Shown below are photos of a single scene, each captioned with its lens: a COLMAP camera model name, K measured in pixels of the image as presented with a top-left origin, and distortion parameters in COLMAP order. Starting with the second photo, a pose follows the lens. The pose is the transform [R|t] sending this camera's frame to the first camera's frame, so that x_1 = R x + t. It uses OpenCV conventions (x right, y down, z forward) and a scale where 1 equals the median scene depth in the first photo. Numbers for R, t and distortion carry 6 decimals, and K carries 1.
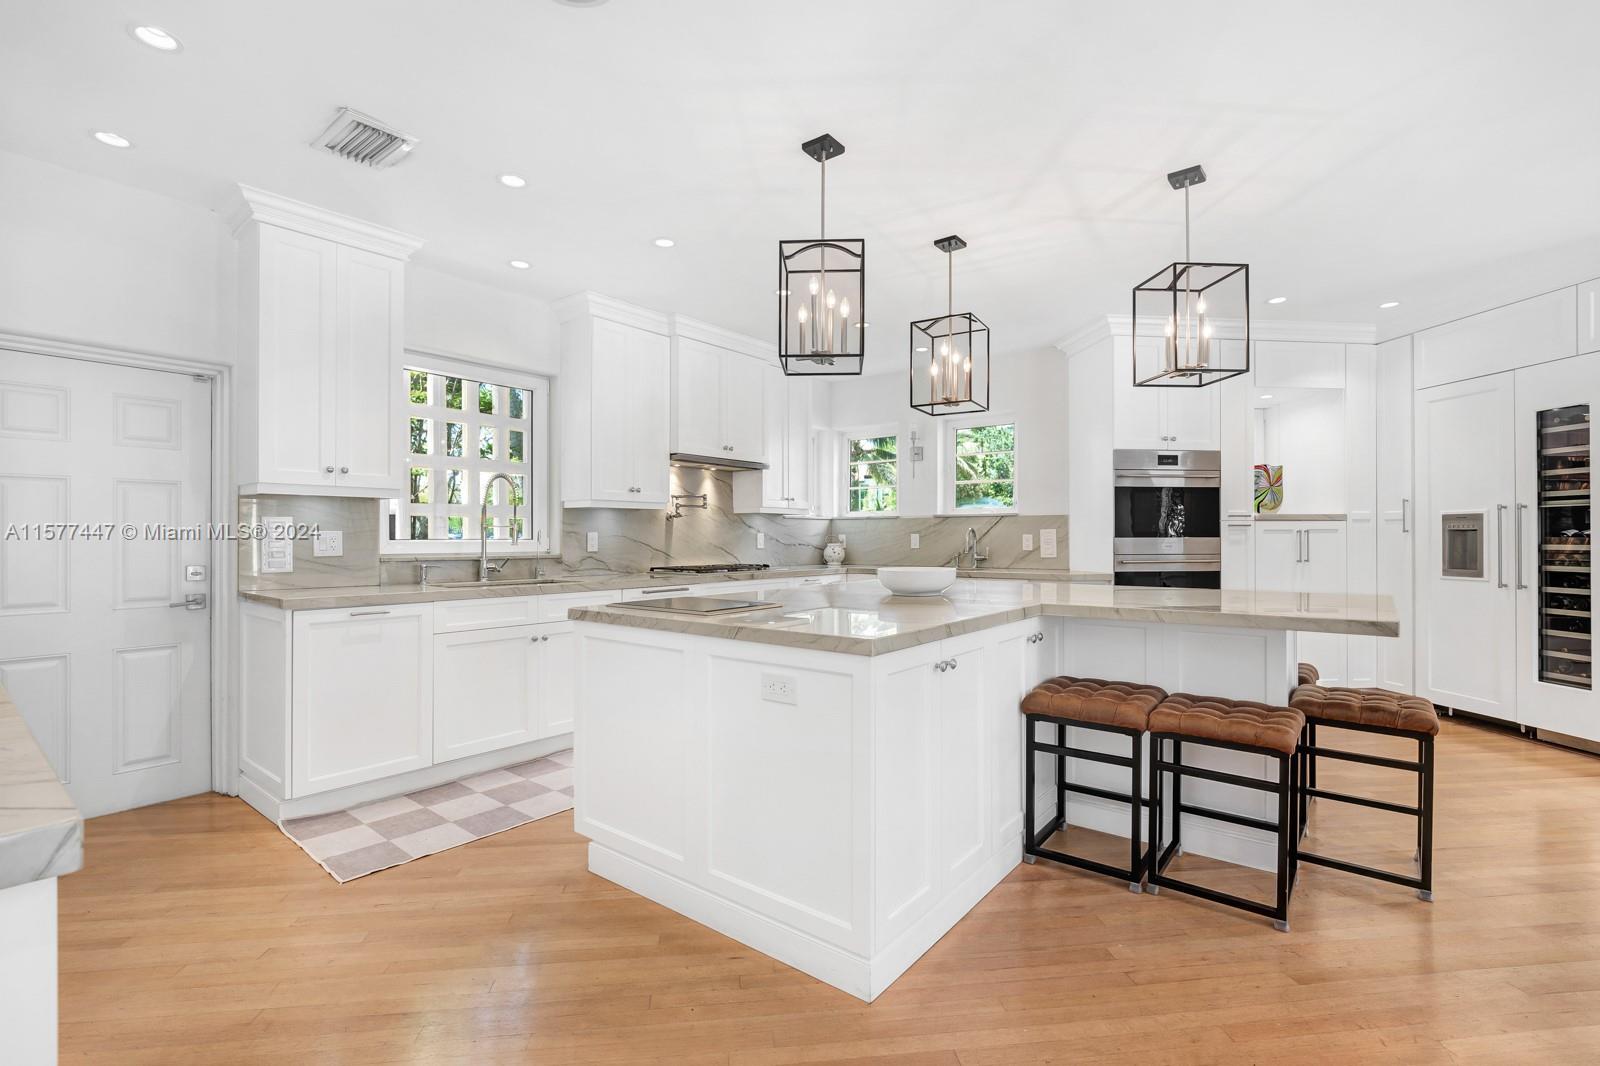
lens RADIAL K [[724.1, 0, 800.1], [0, 724.1, 533.6], [0, 0, 1]] dist [-0.005583, 0.000176]
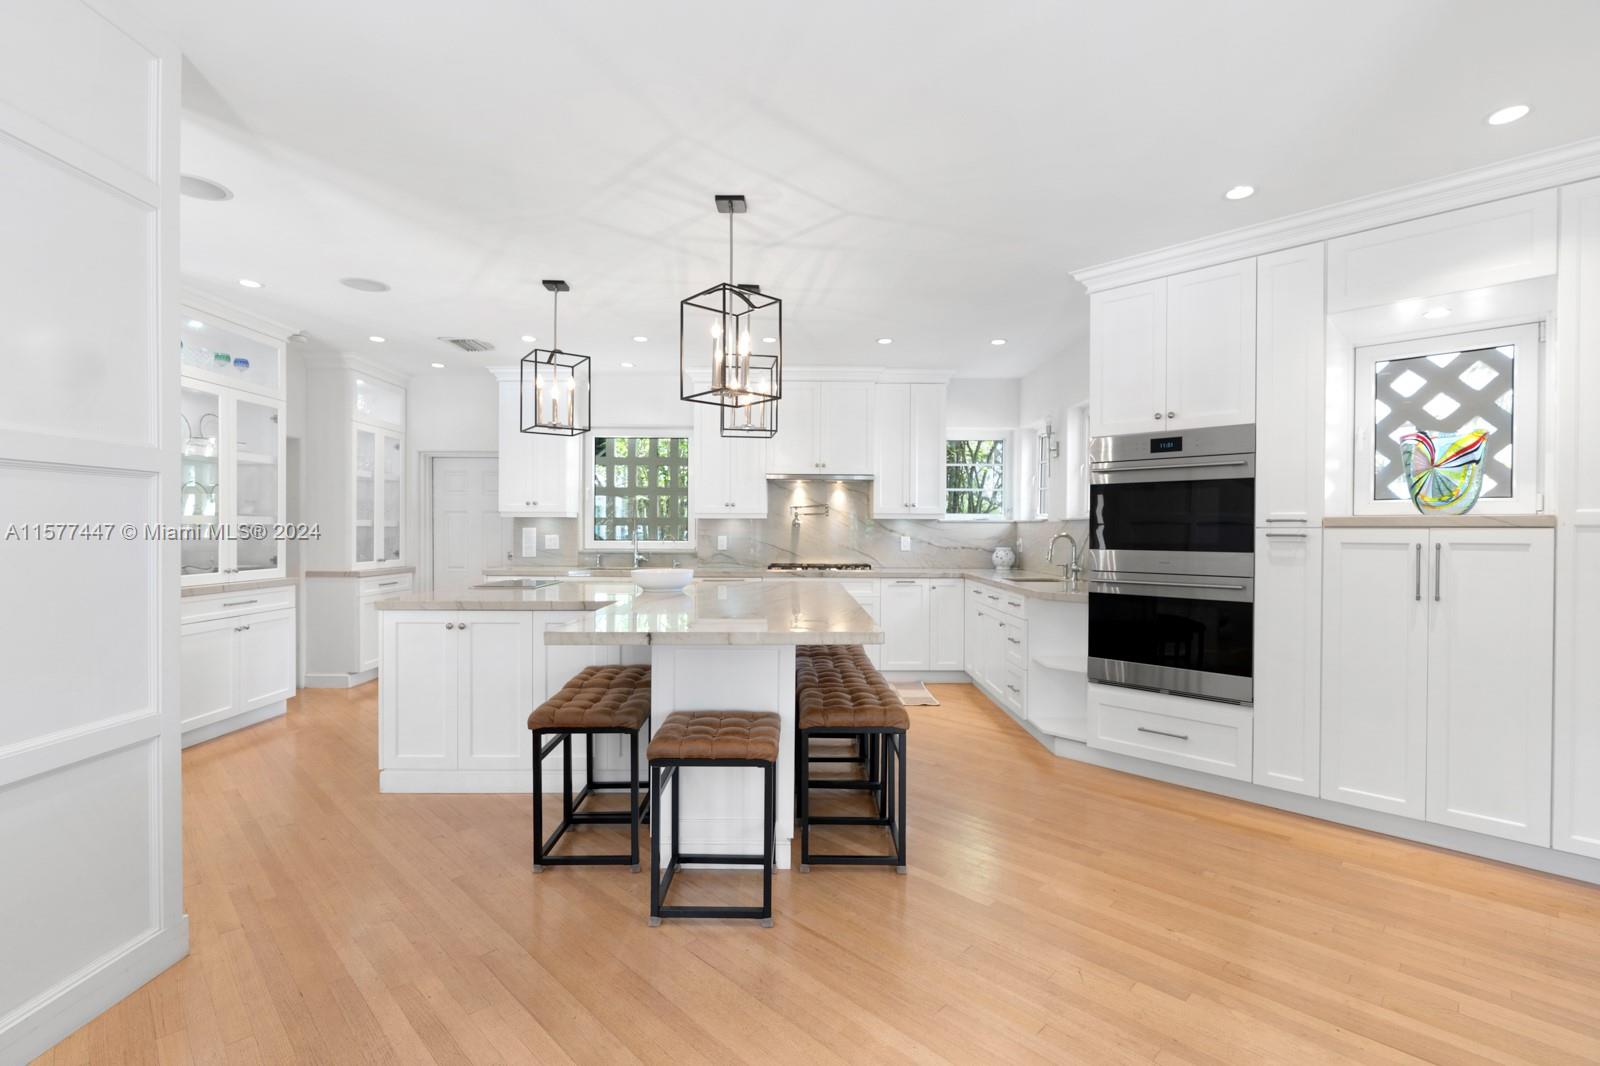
lens RADIAL K [[724.1, 0, 790.7], [0, 724.1, 530.1], [0, 0, 1]] dist [-0.005583, 0.000176]
pose [[0.620113, 0.004504, -0.784500, 0.886616], [-0.000352, 0.999985, 0.005462, -0.020239], [0.784512, -0.003111, 0.620105, 0.257611]]
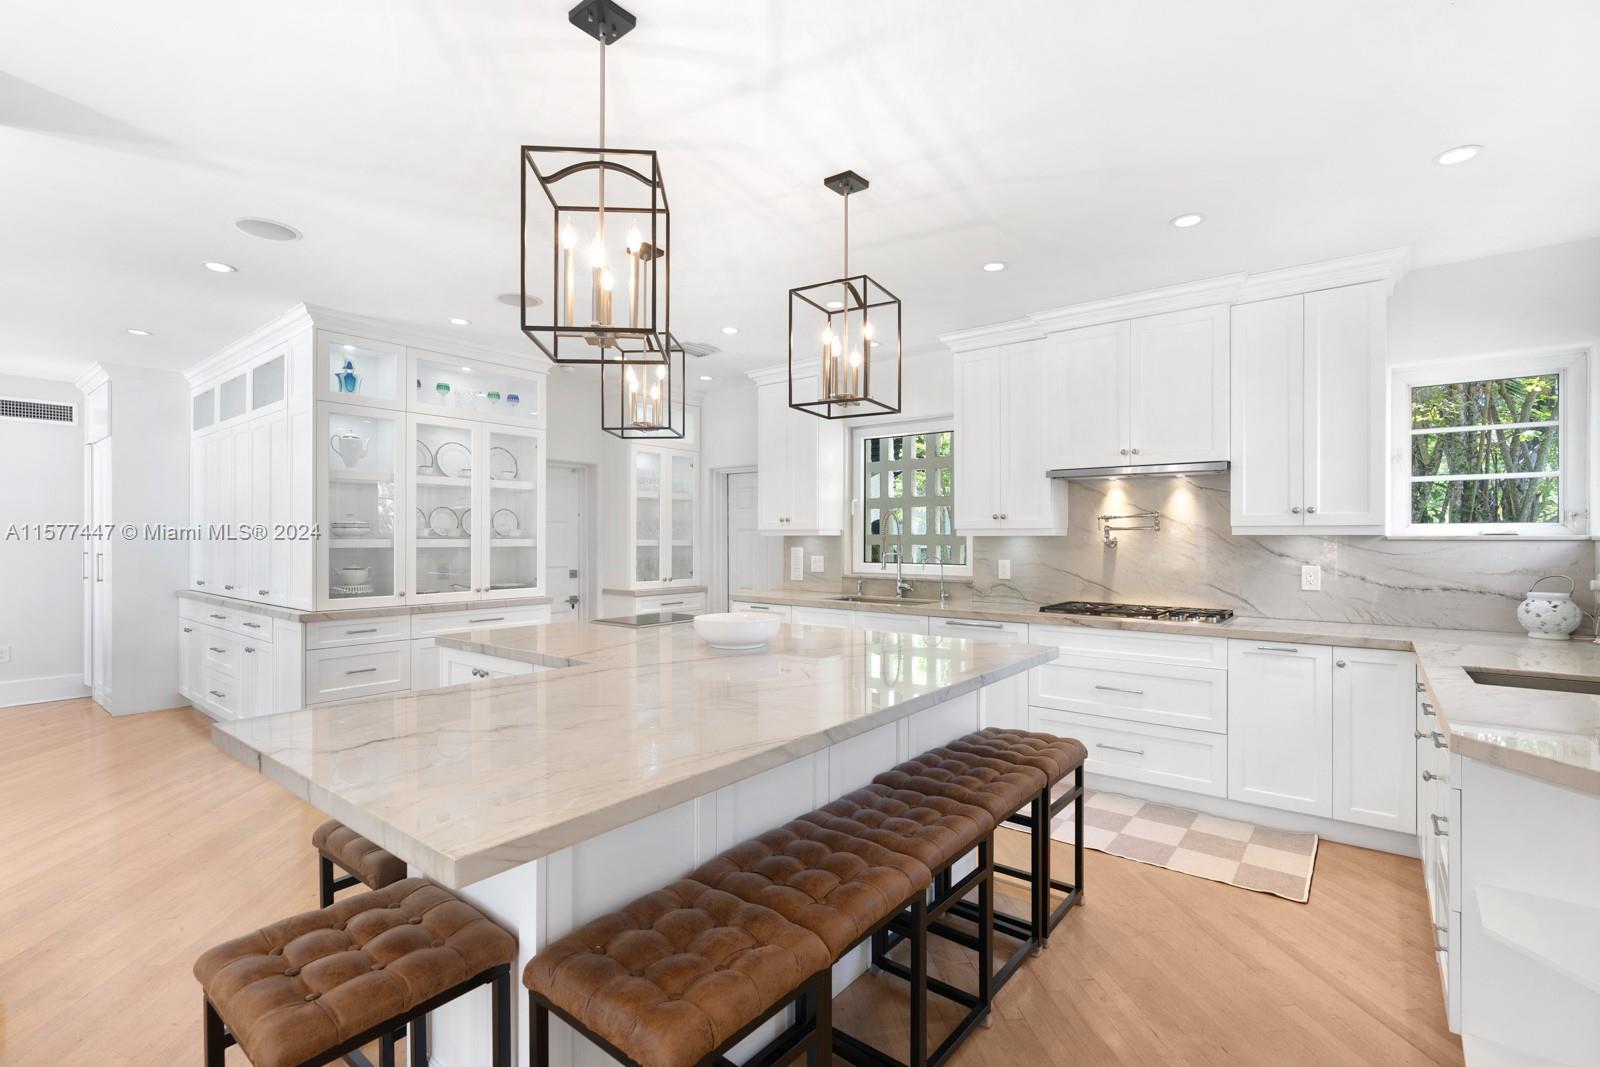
lens RADIAL K [[724.1, 0, 799.6], [0, 724.1, 544.0], [0, 0, 1]] dist [-0.005583, 0.000176]
pose [[0.003832, 0.009836, -0.999944, 0.721219], [0.005709, 0.999935, 0.009858, -0.035145], [0.999976, -0.005747, 0.003775, 0.729666]]
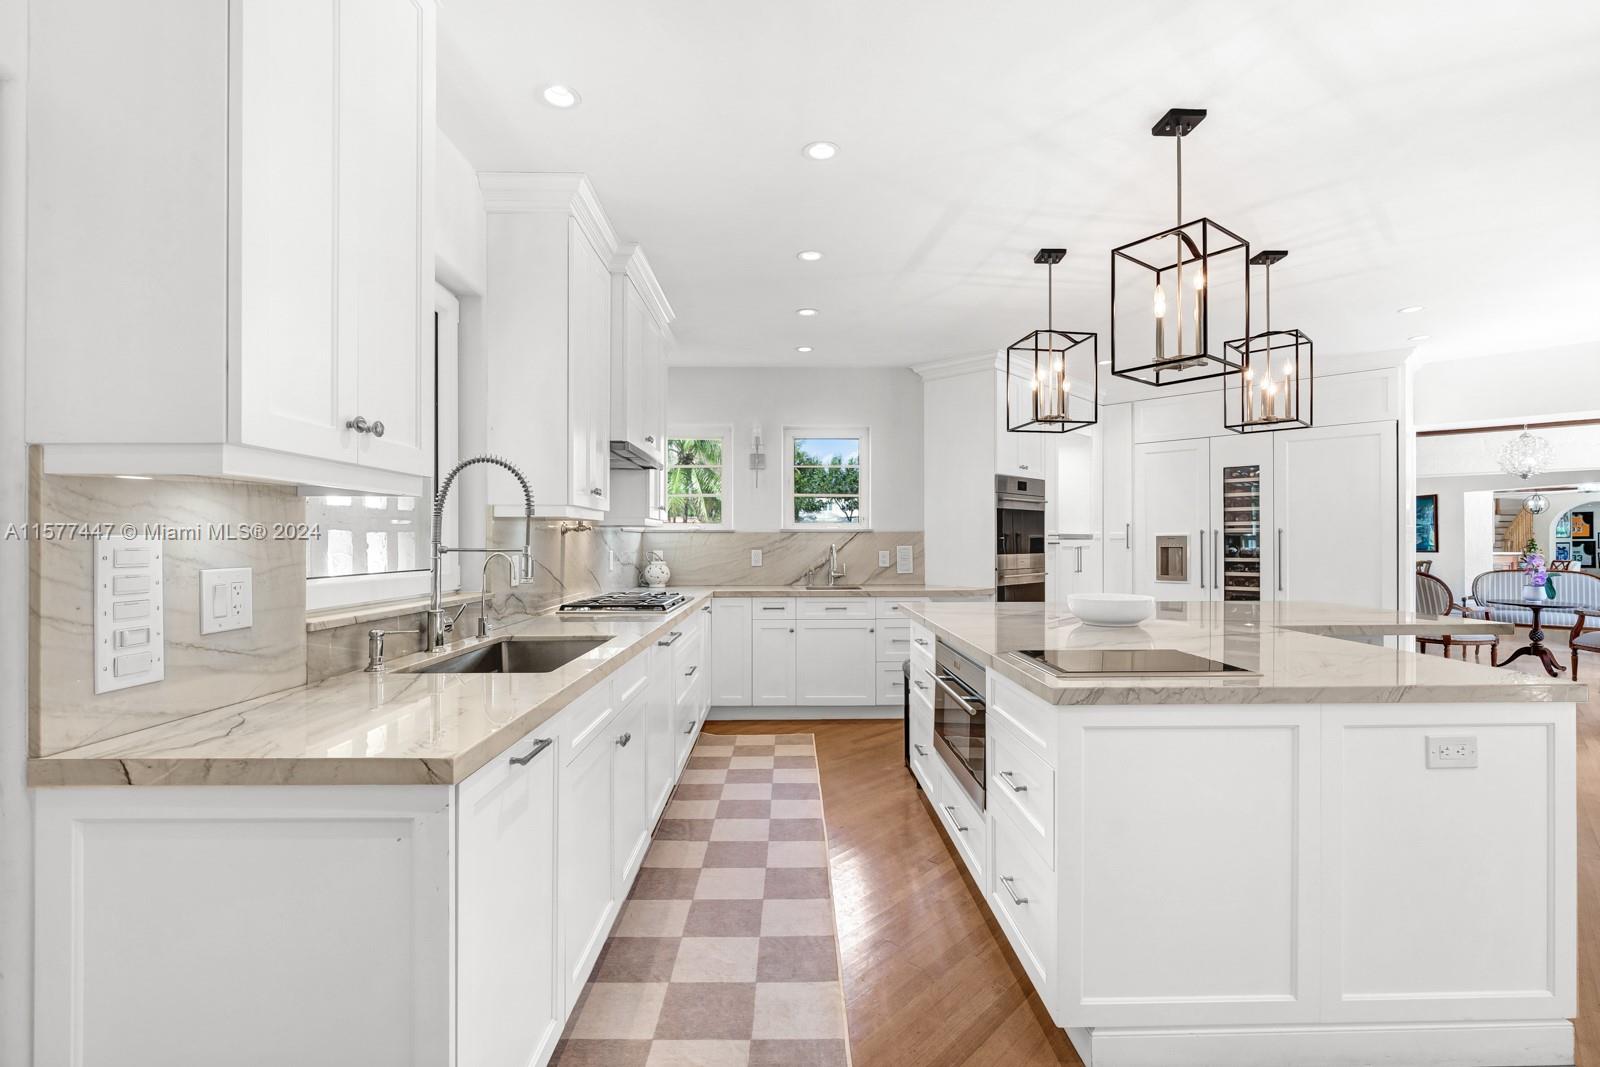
lens RADIAL K [[724.1, 0, 800.2], [0, 724.1, 540.1], [0, 0, 1]] dist [-0.005583, 0.000176]
pose [[0.768280, 0.001922, 0.640111, -0.509418], [-0.002834, 0.999996, 0.000398, -0.016372], [-0.640107, -0.002119, 0.768282, 0.362042]]
